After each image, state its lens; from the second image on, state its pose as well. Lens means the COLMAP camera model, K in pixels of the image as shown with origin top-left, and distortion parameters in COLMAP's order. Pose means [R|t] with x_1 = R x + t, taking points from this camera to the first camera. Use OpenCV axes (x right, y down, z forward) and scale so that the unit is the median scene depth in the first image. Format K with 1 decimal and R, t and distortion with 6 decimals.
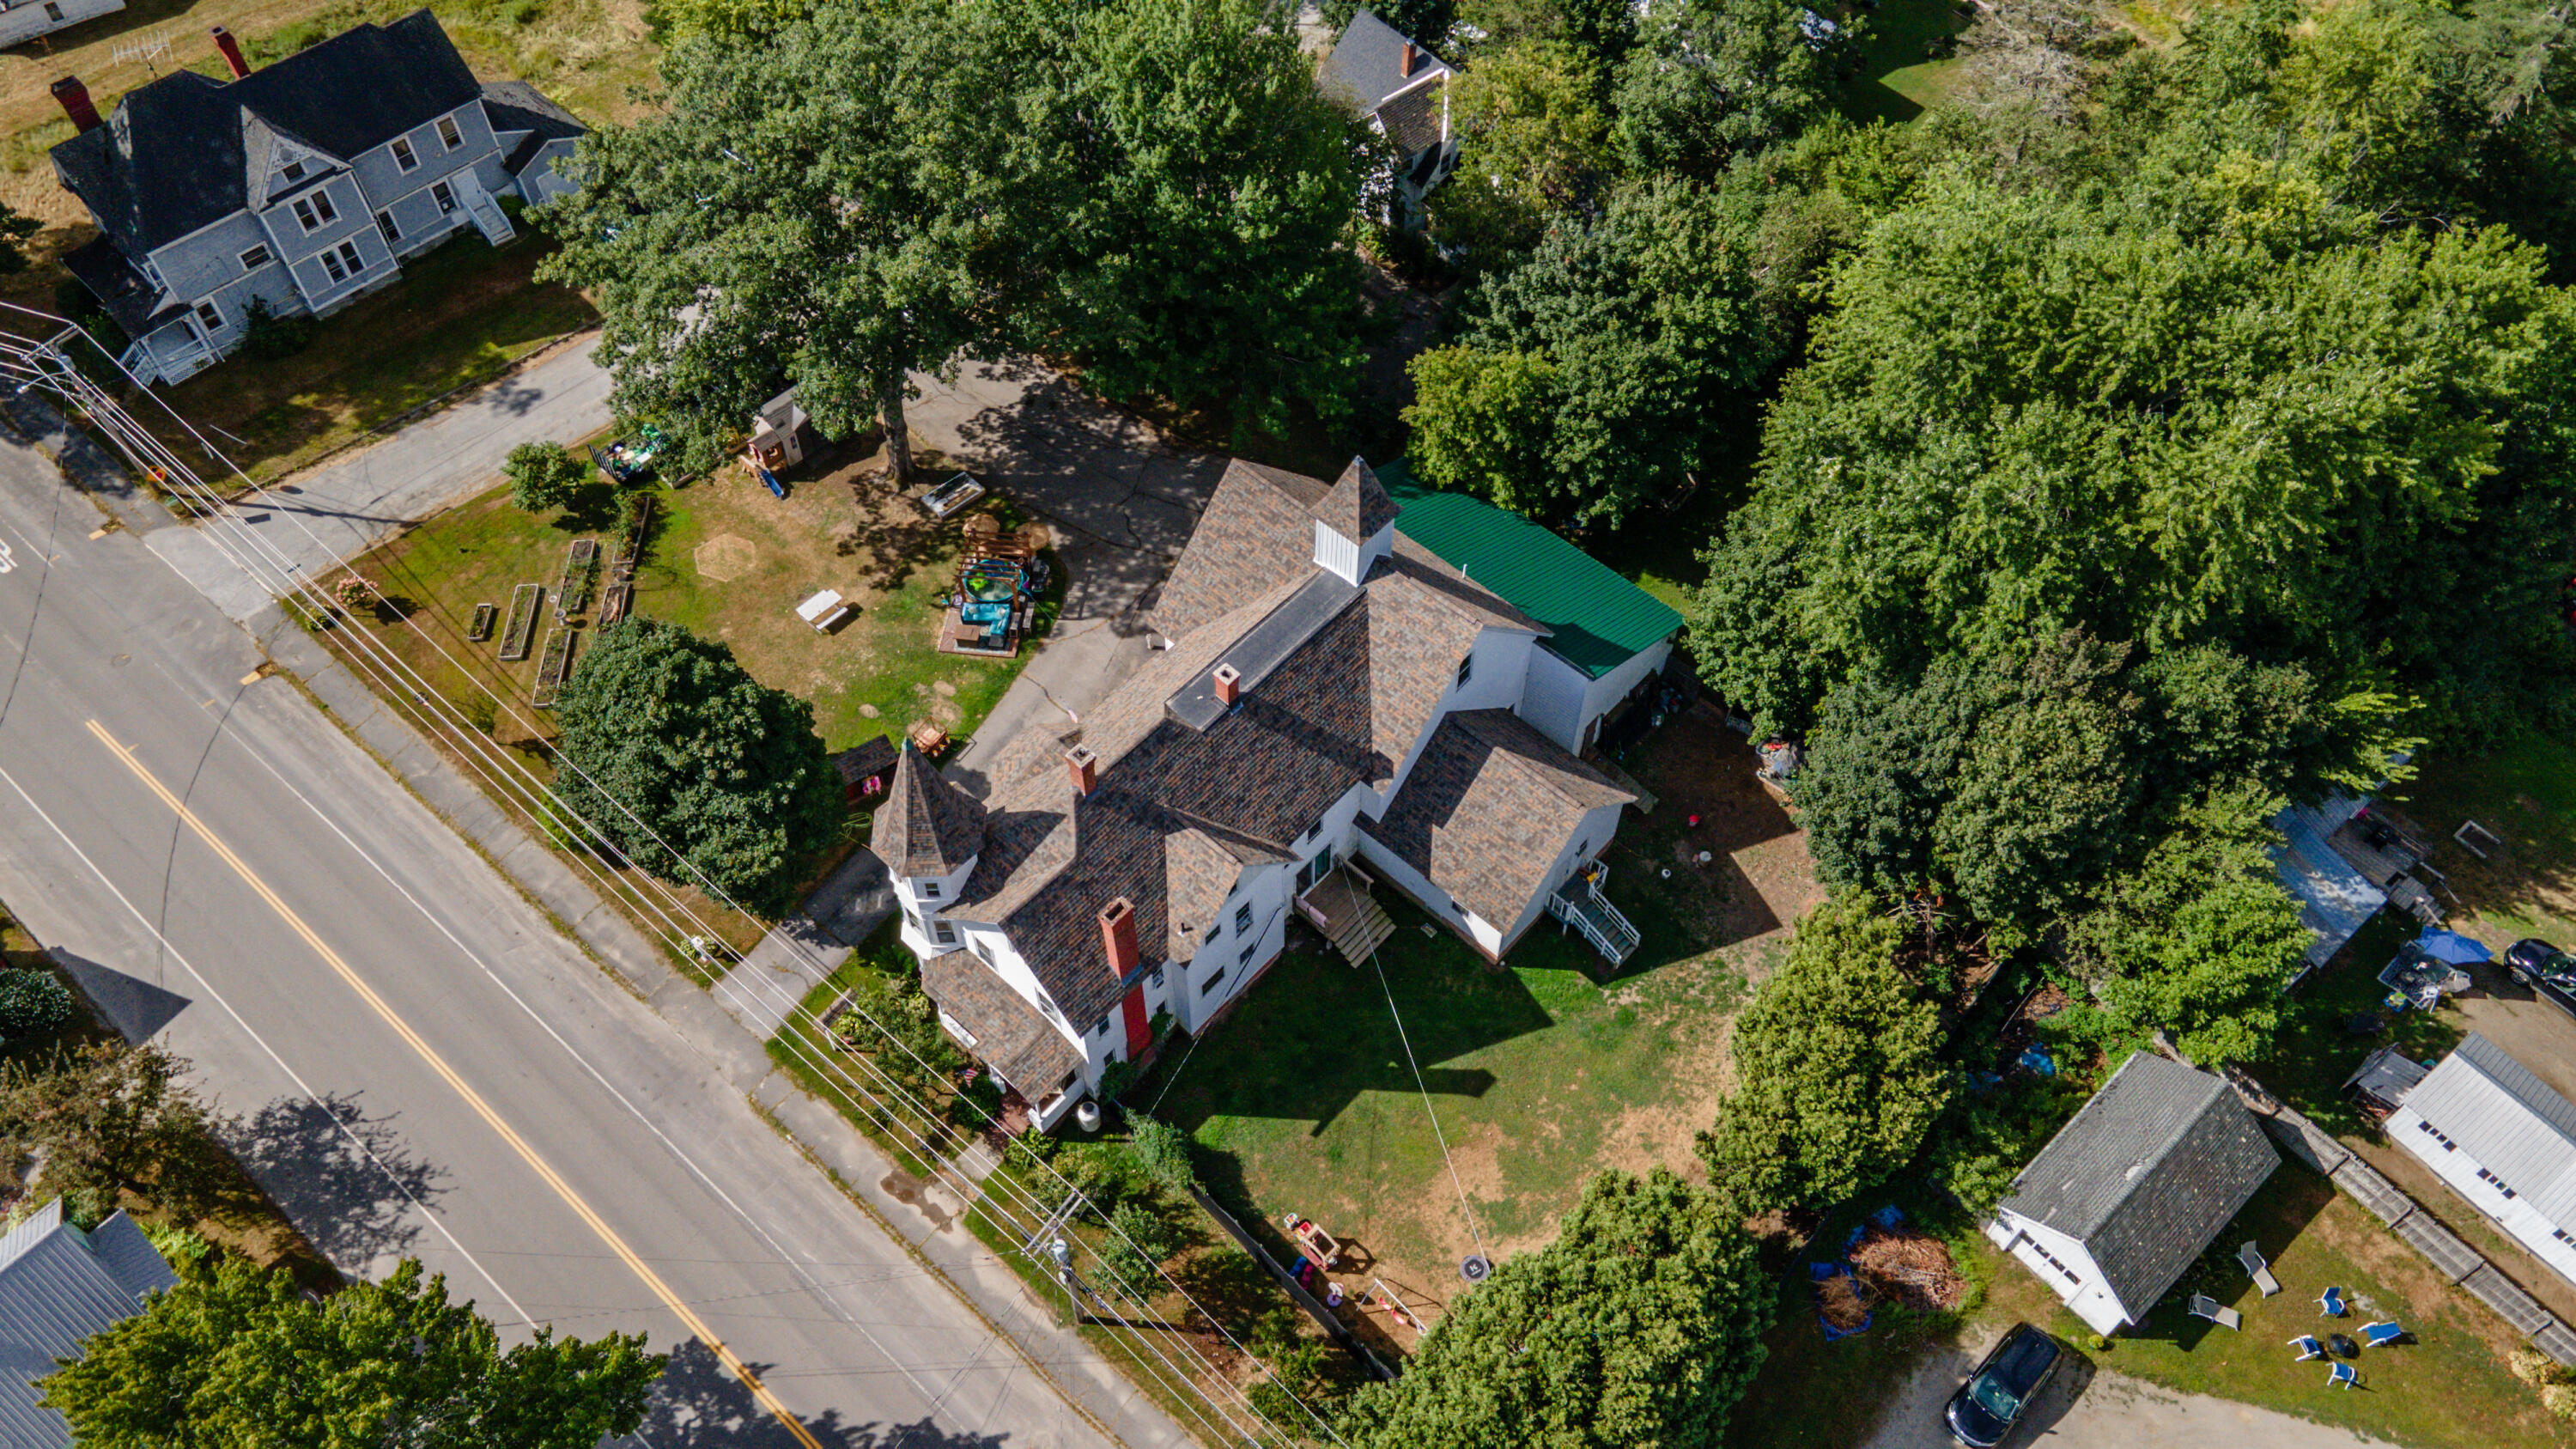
lens RADIAL K [[1875.7, 0, 1278.0], [0, 1875.7, 730.9], [0, 0, 1]] dist [0.028785, 0.024366]
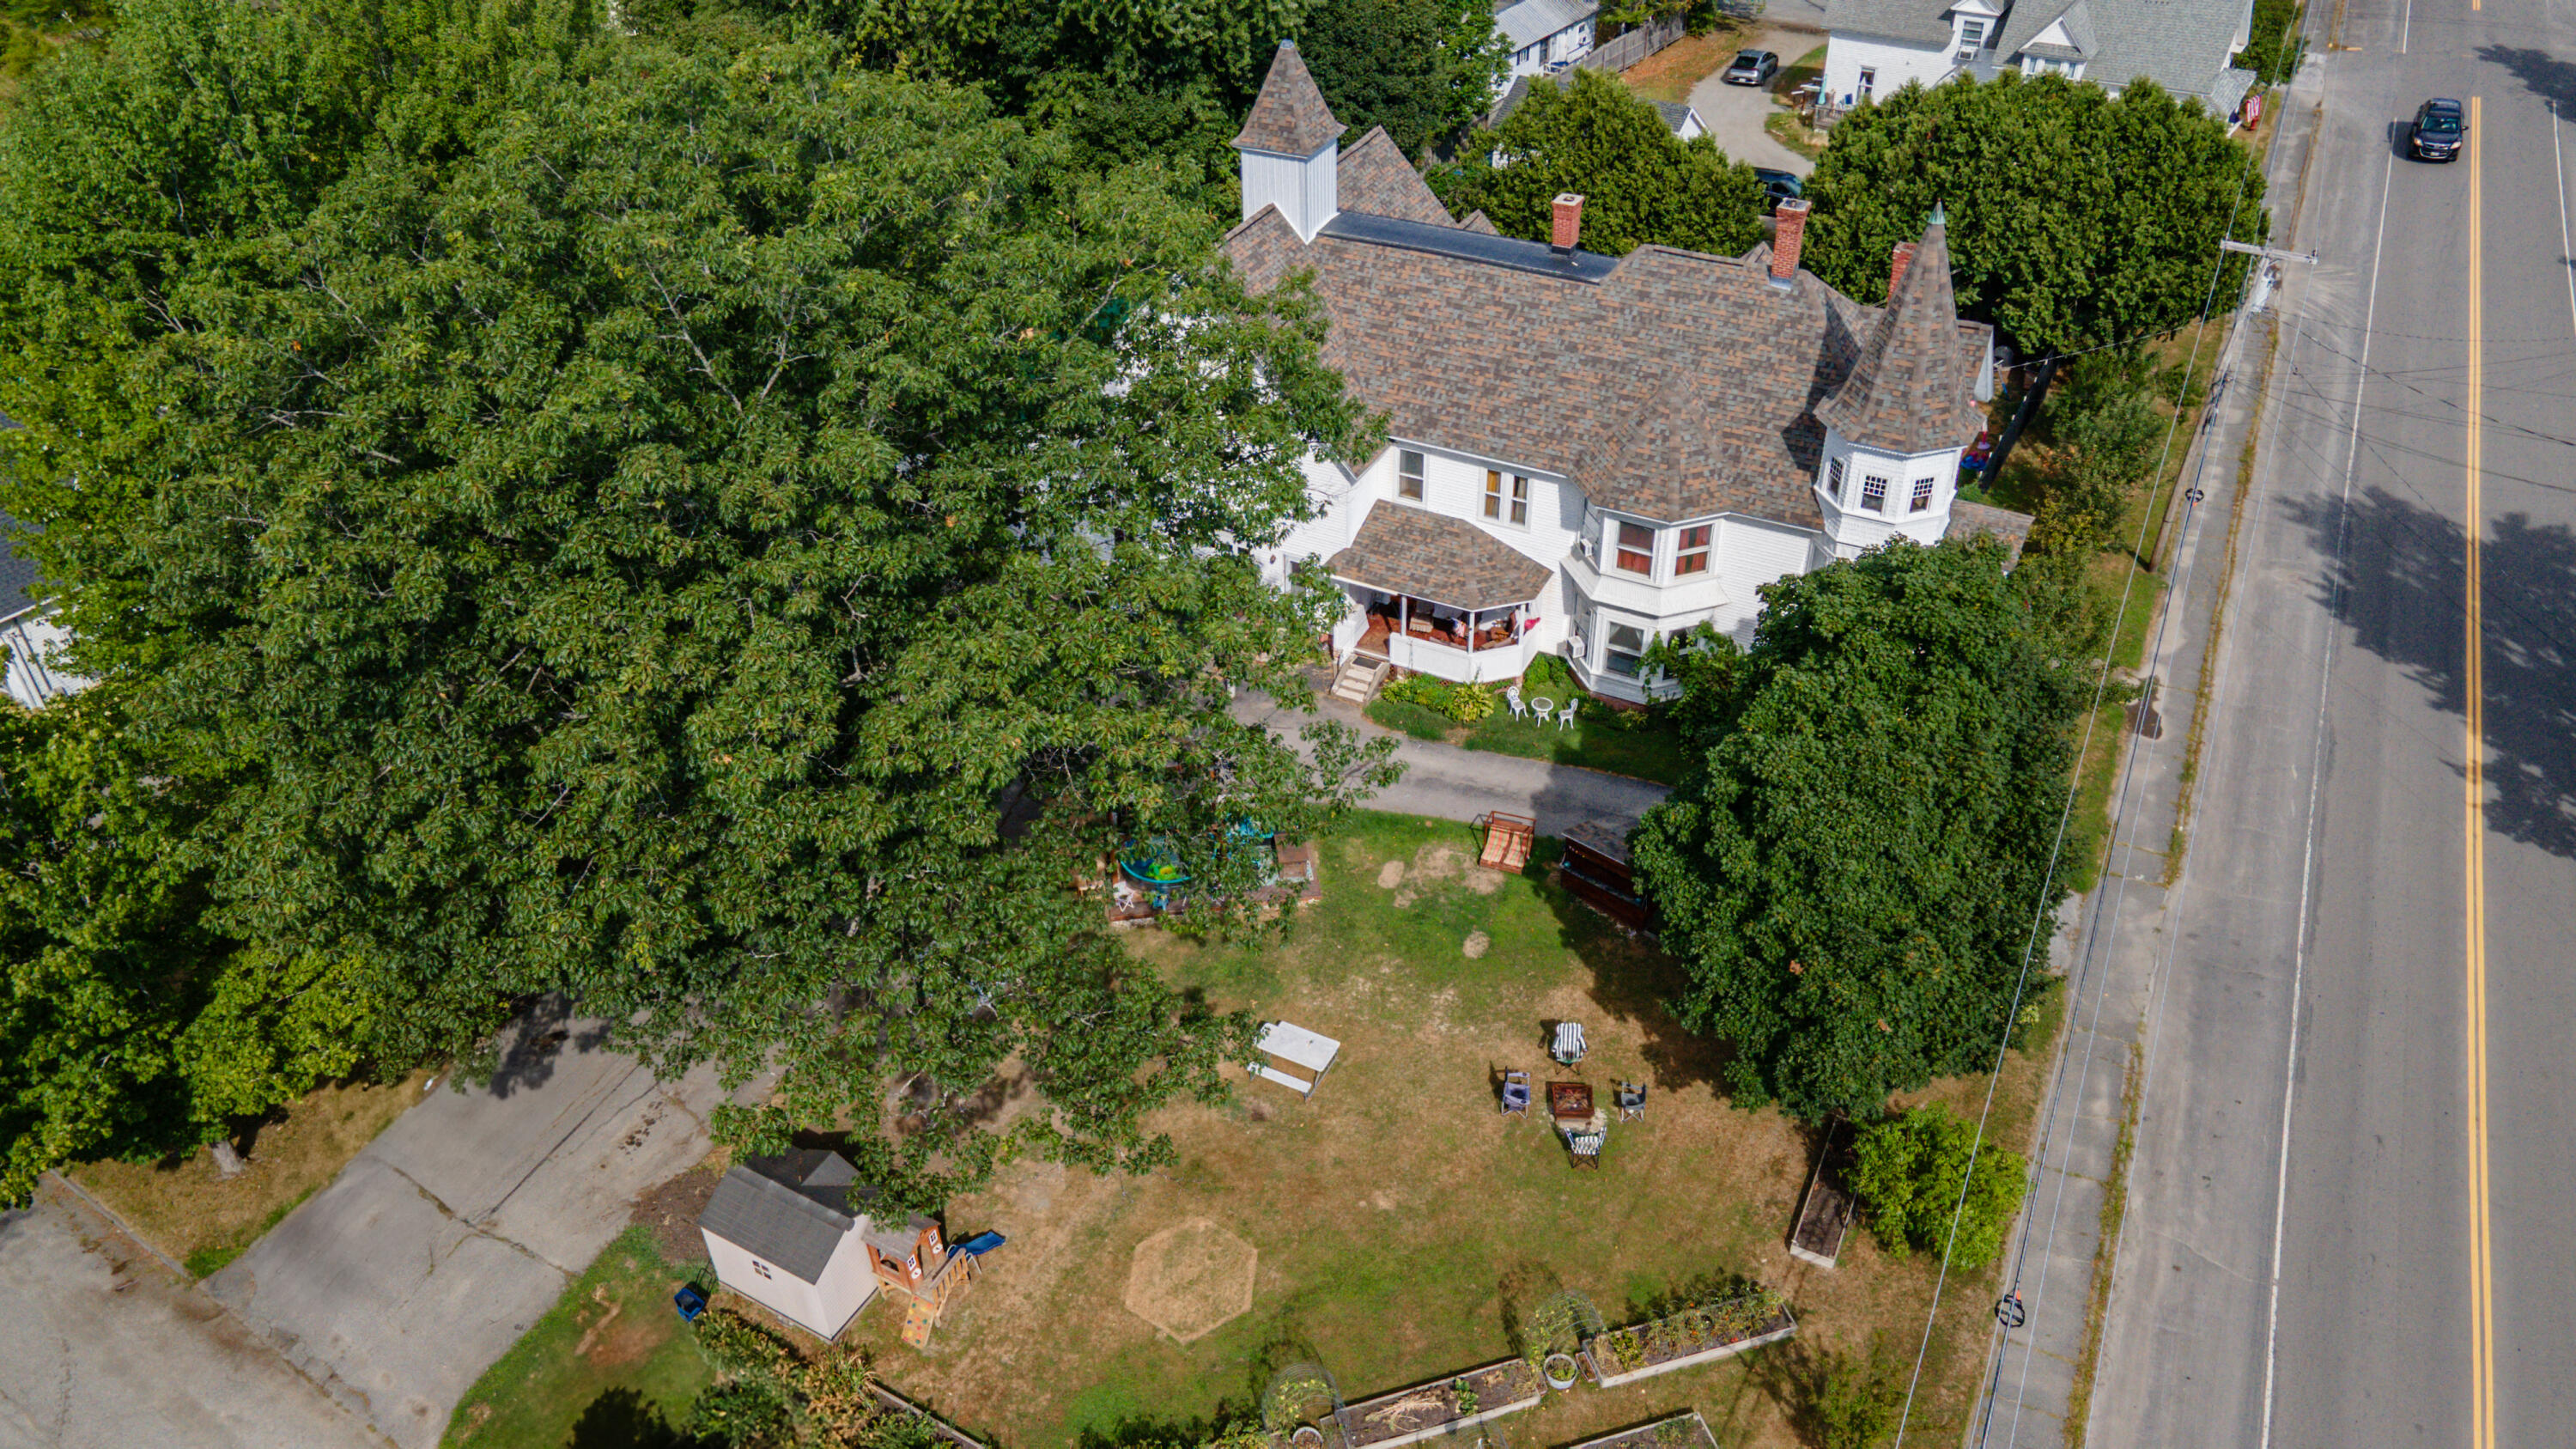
lens RADIAL K [[1875.7, 0, 1275.6], [0, 1875.7, 731.0], [0, 0, 1]] dist [0.028785, 0.024366]
pose [[-0.248305, -0.568939, 0.783998, -0.683019], [0.792978, 0.345456, 0.501843, -0.411625], [-0.556355, 0.746303, 0.365378, 0.857906]]
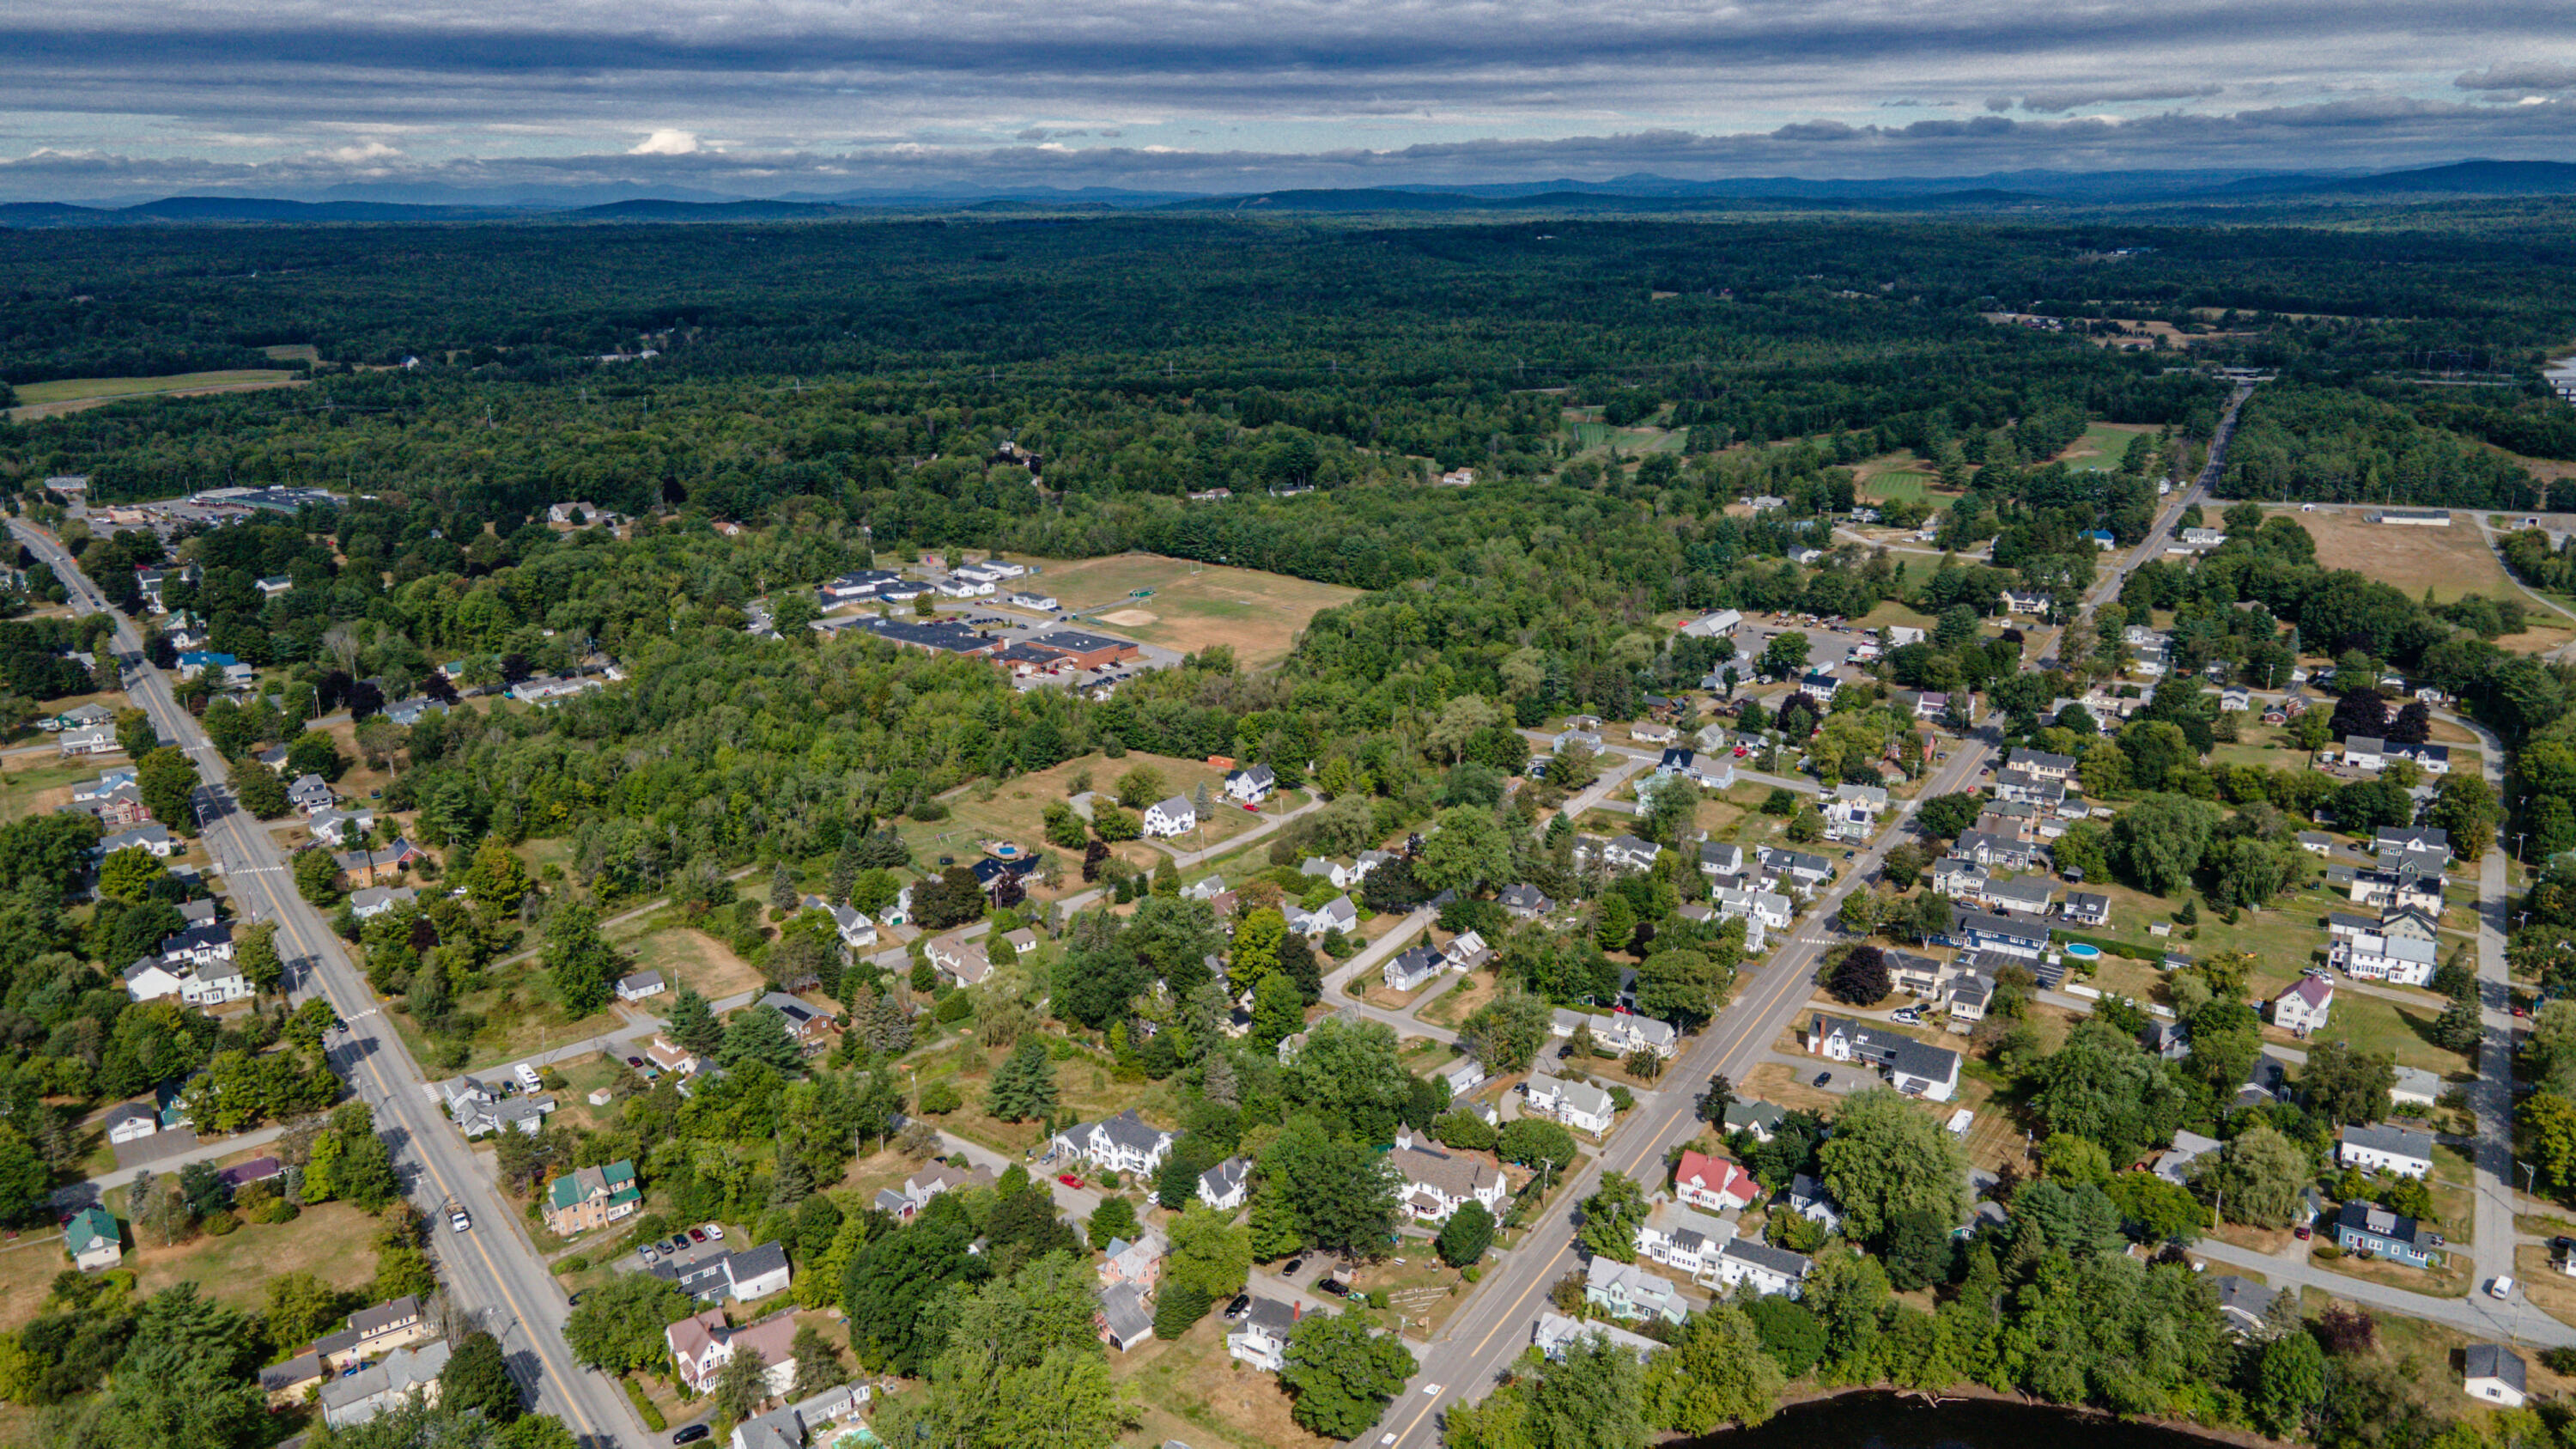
lens RADIAL K [[1875.7, 0, 1268.8], [0, 1875.7, 701.8], [0, 0, 1]] dist [0.028785, 0.024366]
pose [[-0.158322, -0.254544, 0.954013, -4.429083], [0.804480, 0.526952, 0.274105, -2.403897], [-0.572491, 0.810881, 0.121347, -0.395246]]
